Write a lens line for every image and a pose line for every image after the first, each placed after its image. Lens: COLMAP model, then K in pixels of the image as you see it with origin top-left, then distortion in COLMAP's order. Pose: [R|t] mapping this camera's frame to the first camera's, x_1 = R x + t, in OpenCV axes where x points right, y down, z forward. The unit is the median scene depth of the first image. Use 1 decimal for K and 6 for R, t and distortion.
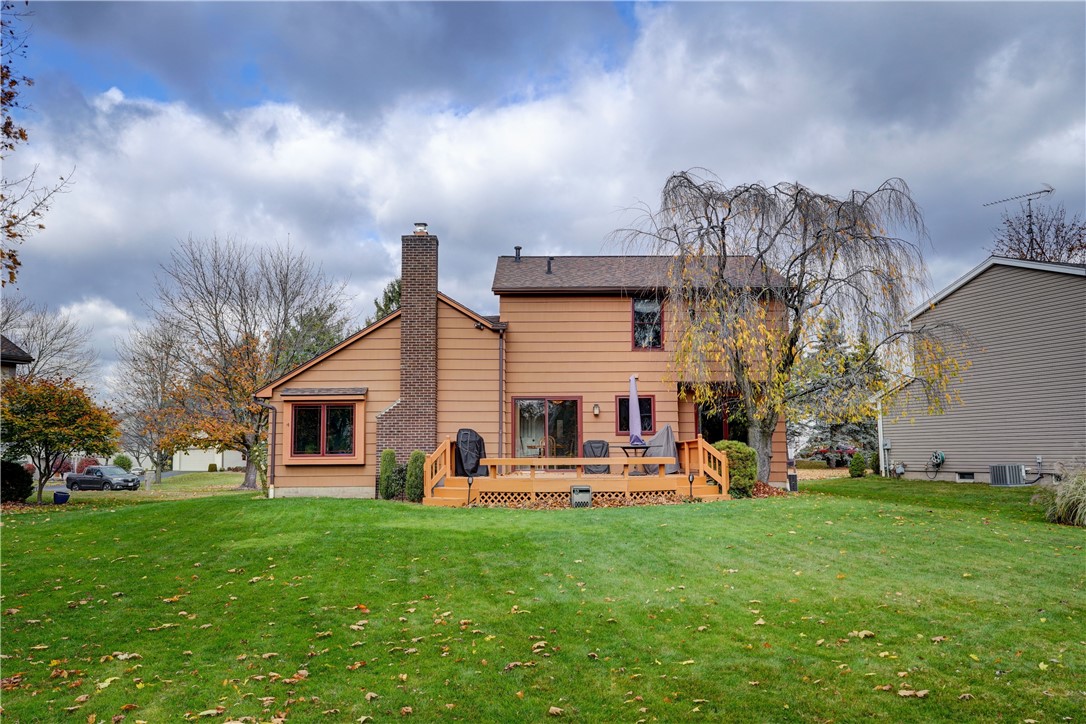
lens RADIAL K [[852.8, 0, 543.0], [0, 852.8, 362.0], [0, 0, 1]] dist [-0.001568, 0.000926]
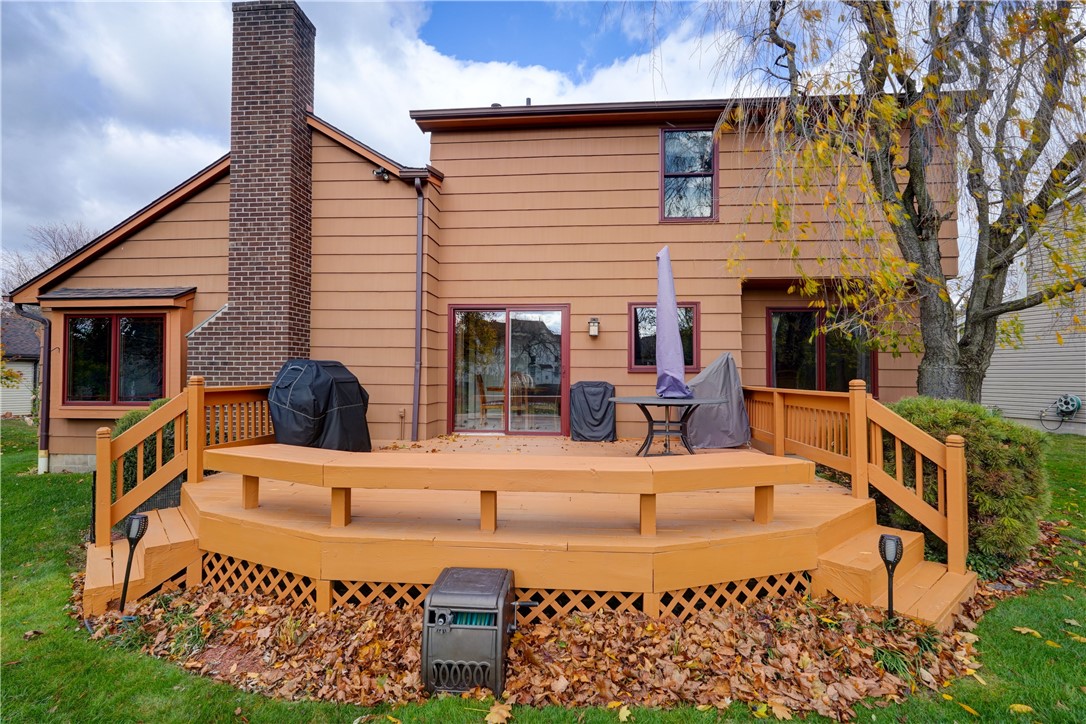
lens RADIAL K [[530.4, 0, 543.0], [0, 530.4, 362.0], [0, 0, 1]] dist [-0.002491, -0.000250]
pose [[0.995798, 0.009077, -0.091124, 0.062392], [-0.001464, 0.996526, 0.083264, 0.050335], [0.091563, -0.082781, 0.992352, 0.659673]]
